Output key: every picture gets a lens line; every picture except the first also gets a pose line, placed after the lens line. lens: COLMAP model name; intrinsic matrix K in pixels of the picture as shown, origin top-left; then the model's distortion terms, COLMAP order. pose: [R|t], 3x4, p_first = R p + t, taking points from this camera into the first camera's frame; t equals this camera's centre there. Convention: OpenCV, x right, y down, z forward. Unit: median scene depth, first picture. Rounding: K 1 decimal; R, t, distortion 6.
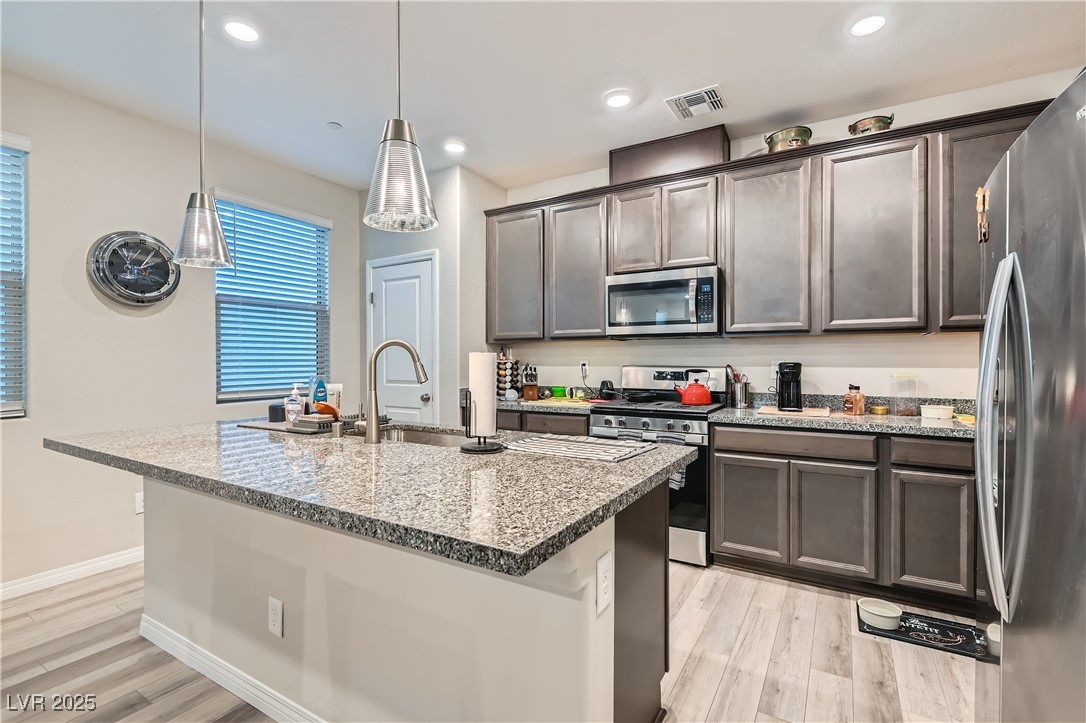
lens RADIAL K [[497.7, 0, 537.7], [0, 497.7, 362.3], [0, 0, 1]] dist [0.002481, -0.003462]
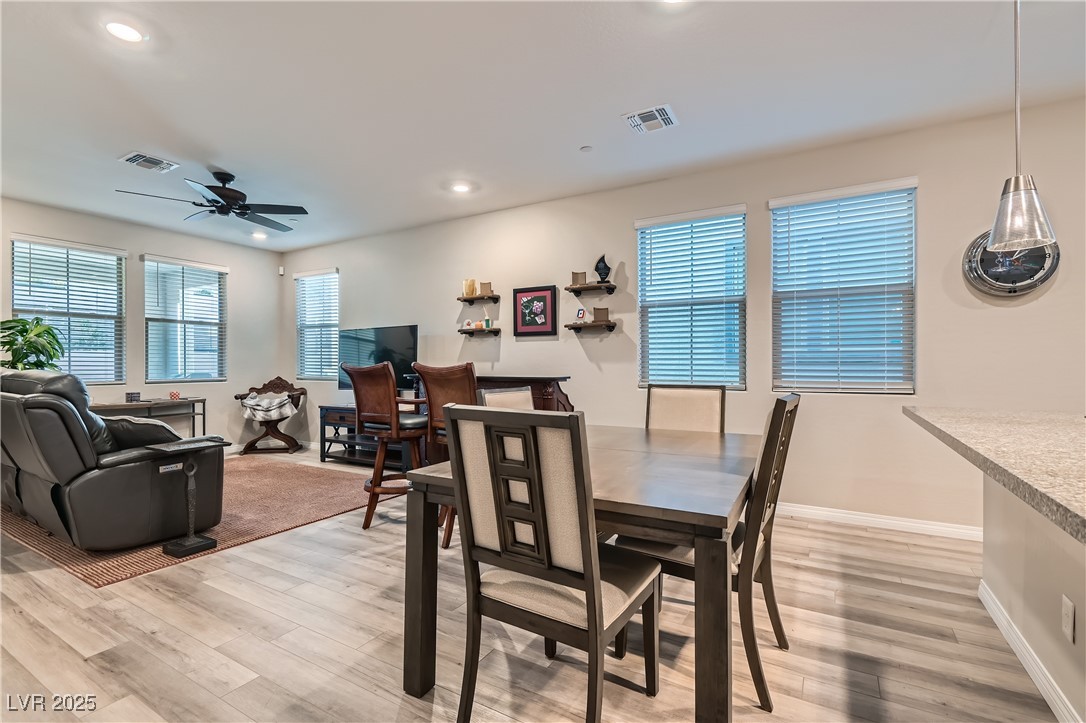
lens RADIAL K [[497.7, 0, 539.1], [0, 497.7, 363.2], [0, 0, 1]] dist [0.002481, -0.003462]
pose [[0.014462, 0.000442, -0.999895, 0.213039], [-0.003425, 0.999994, 0.000393, 0.028443], [0.999890, 0.003419, 0.014463, 0.011395]]
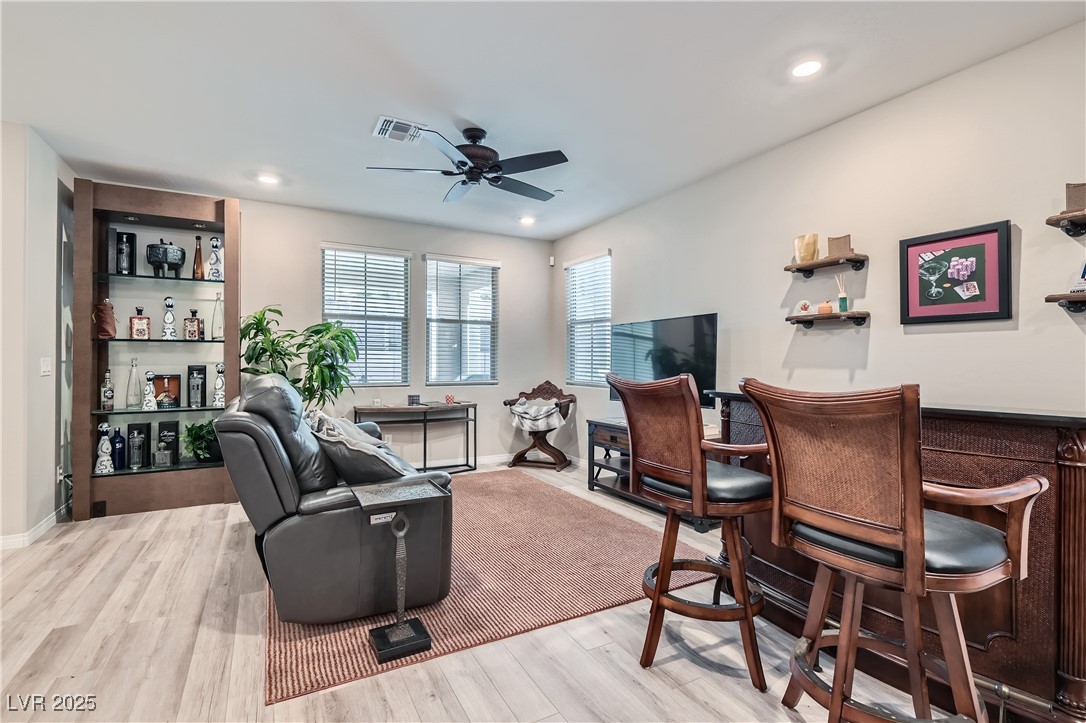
lens RADIAL K [[497.7, 0, 542.6], [0, 497.7, 362.0], [0, 0, 1]] dist [0.002481, -0.003462]
pose [[-0.492819, 0.000446, -0.870132, -0.324477], [-0.008507, 0.999950, 0.005331, 0.009118], [0.870090, 0.010029, -0.492790, -0.176630]]
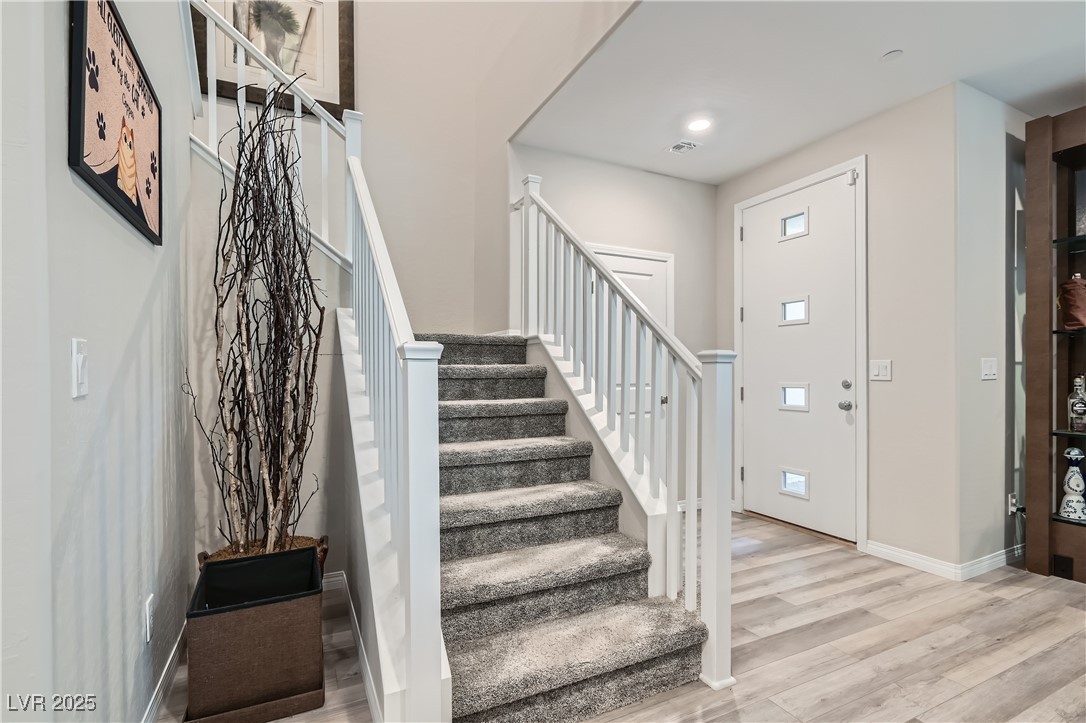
lens RADIAL K [[497.7, 0, 545.5], [0, 497.7, 375.3], [0, 0, 1]] dist [0.002481, -0.003462]
pose [[-0.842188, 0.001577, 0.539181, -0.588361], [0.005496, 0.999969, 0.005659, 0.042109], [-0.539155, 0.007730, -0.842171, -0.539336]]
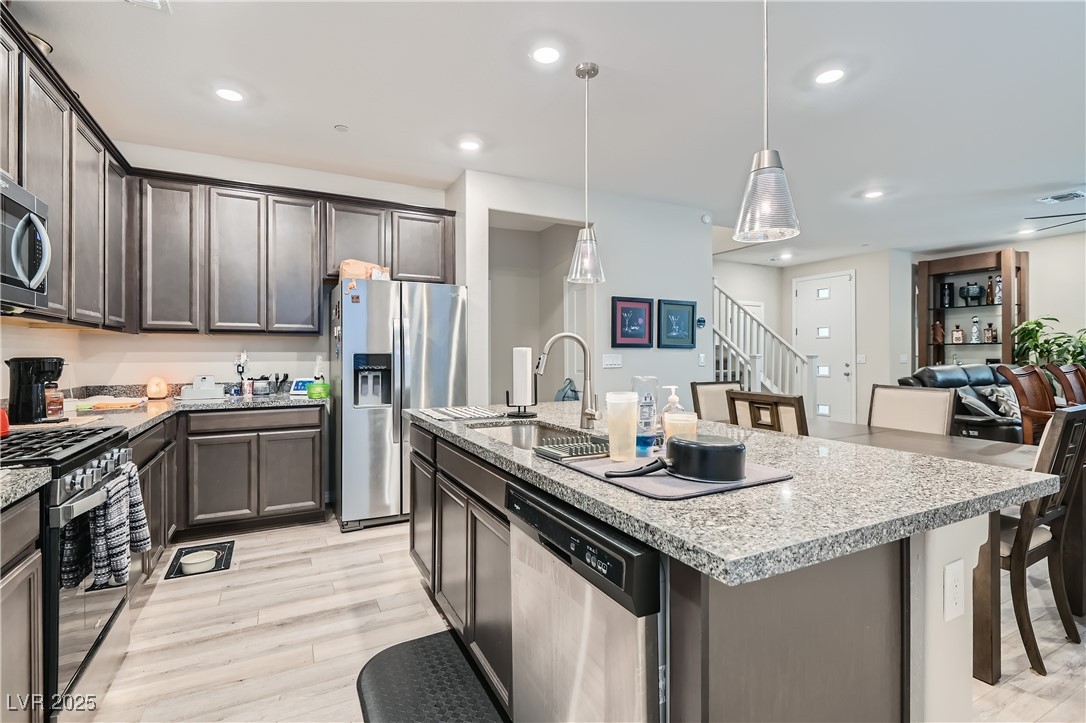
lens RADIAL K [[497.7, 0, 544.8], [0, 497.7, 353.5], [0, 0, 1]] dist [0.002481, -0.003462]
pose [[-0.854971, 0.001632, 0.518673, -0.551691], [0.002840, 0.999995, 0.001535, 0.001112], [-0.518668, 0.002785, -0.854971, 1.343599]]
